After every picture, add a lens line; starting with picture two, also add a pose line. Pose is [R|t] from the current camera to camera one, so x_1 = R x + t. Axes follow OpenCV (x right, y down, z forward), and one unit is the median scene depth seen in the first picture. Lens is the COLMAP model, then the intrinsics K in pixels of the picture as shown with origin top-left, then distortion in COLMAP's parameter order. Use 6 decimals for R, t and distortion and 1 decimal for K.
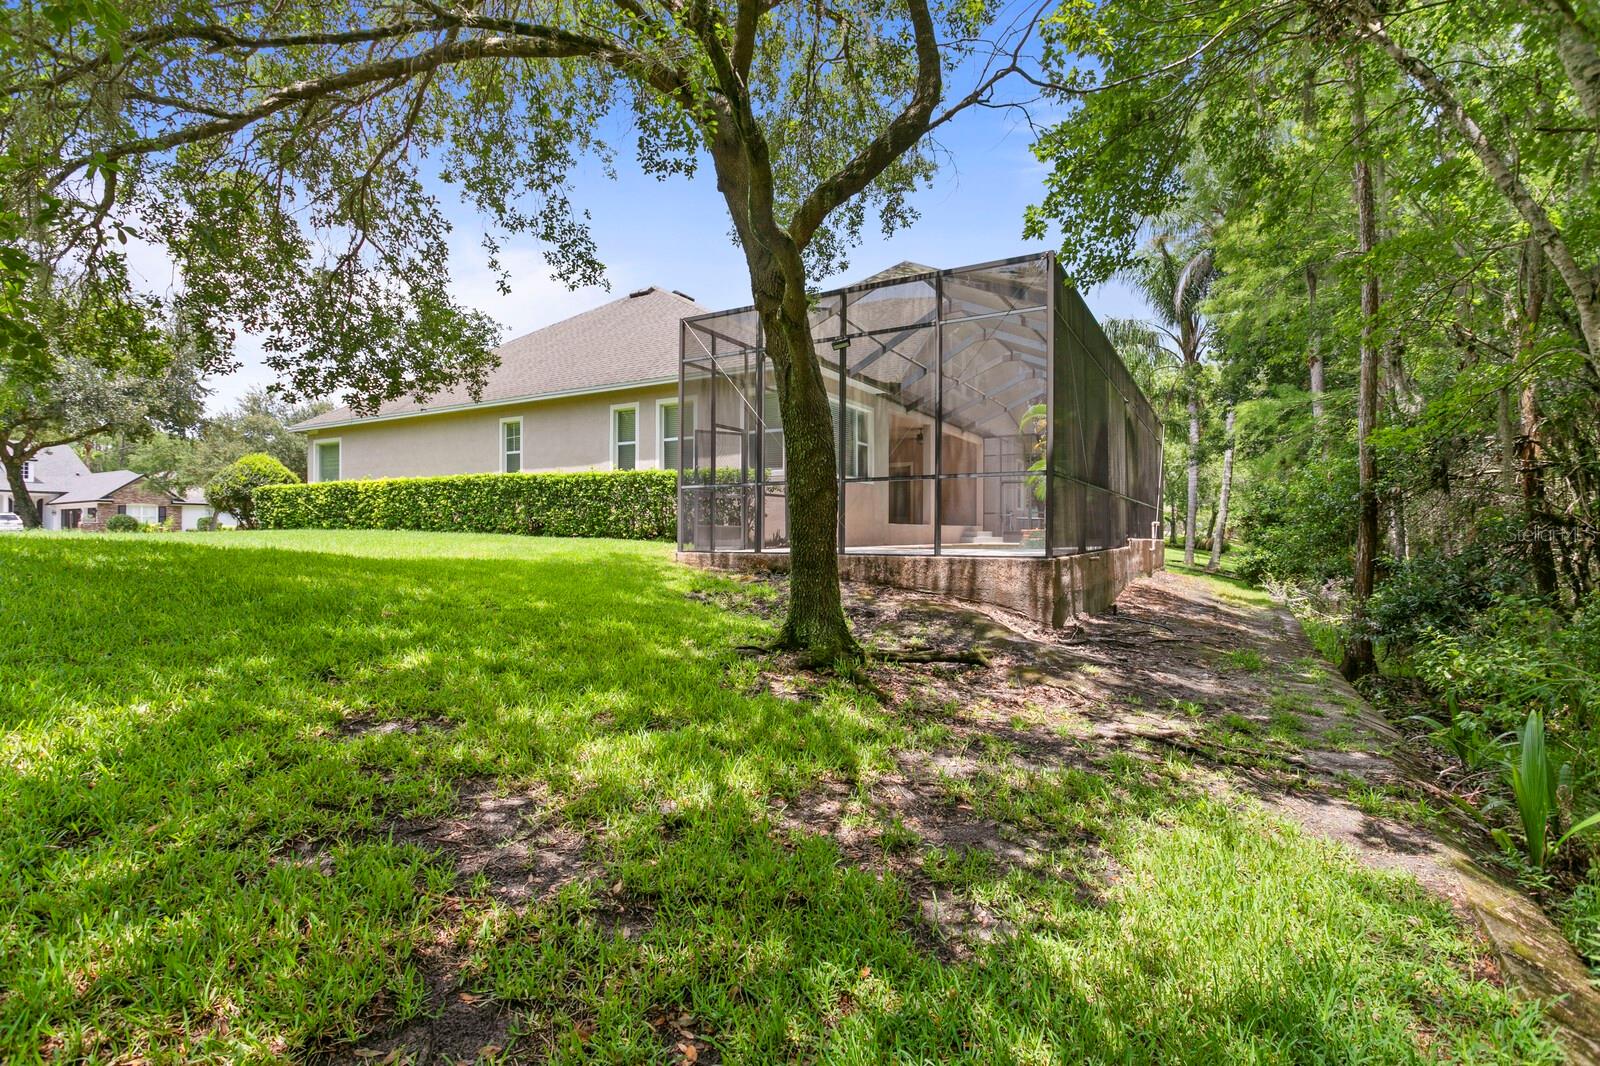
lens RADIAL K [[763.3, 0, 800.6], [0, 763.3, 532.2], [0, 0, 1]] dist [0.004776, 0.000100]
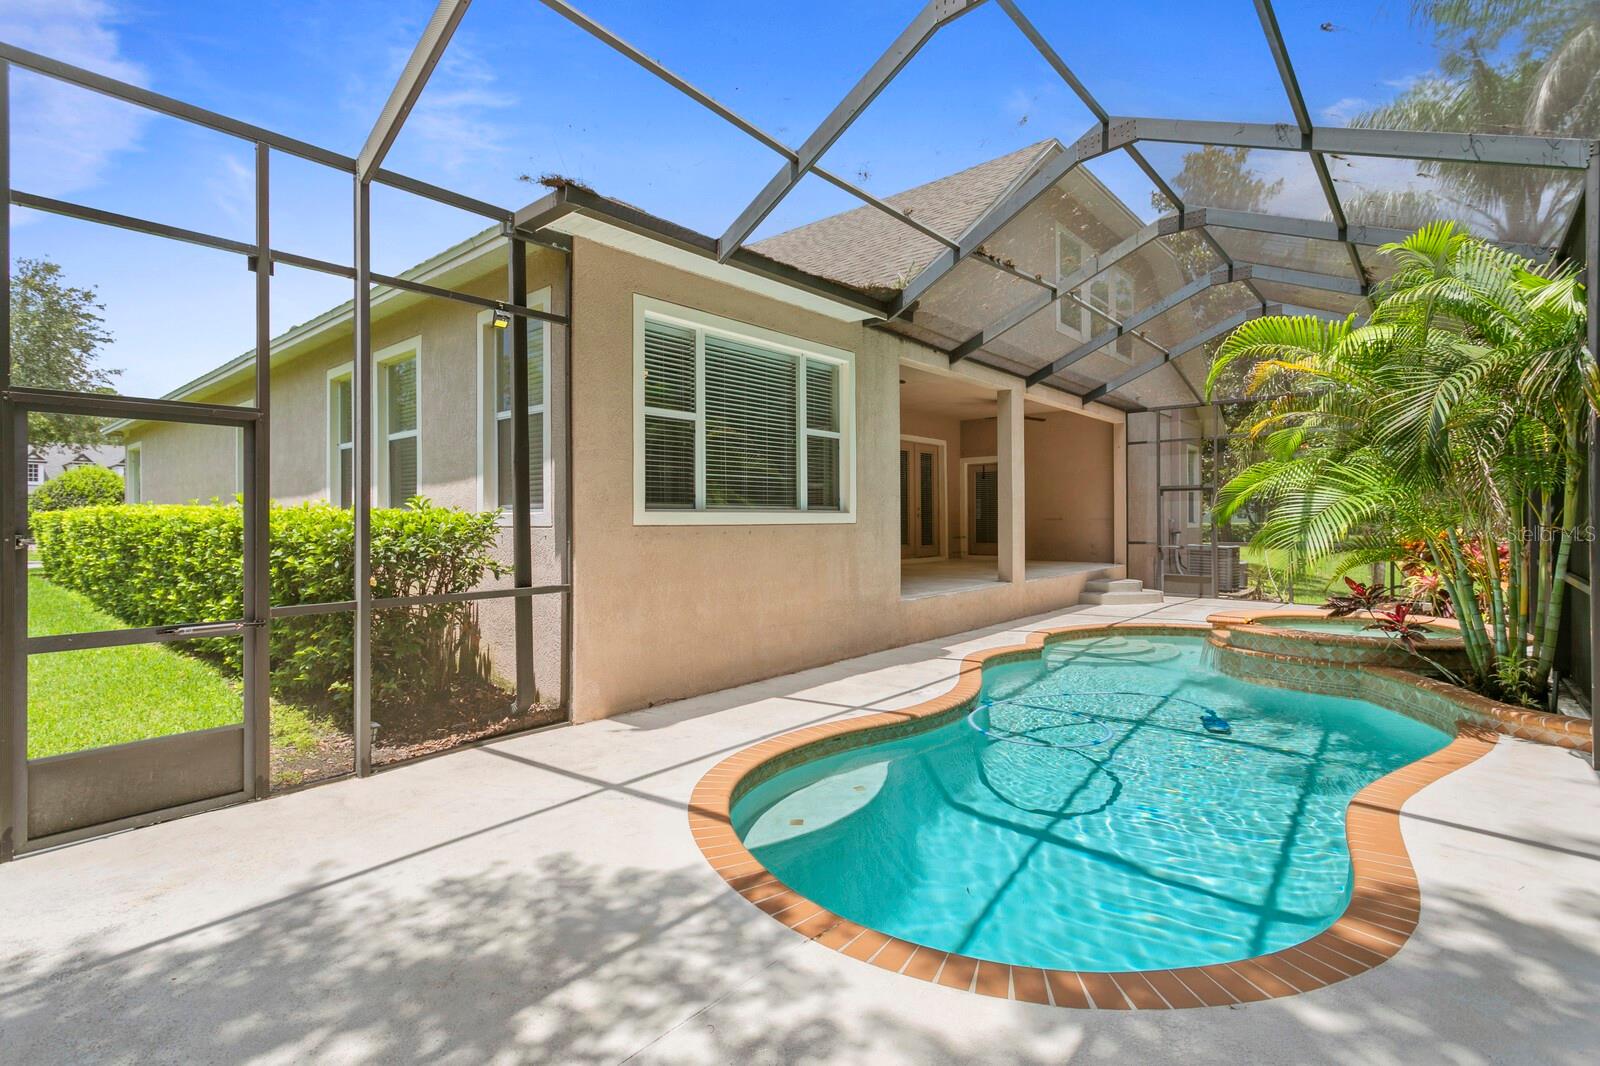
lens RADIAL K [[763.3, 0, 799.2], [0, 763.3, 530.7], [0, 0, 1]] dist [0.004776, 0.000100]
pose [[0.983347, -0.020797, -0.180546, 0.143668], [0.022870, 0.999694, 0.009410, -0.062326], [0.180295, -0.013382, 0.983522, 0.545767]]
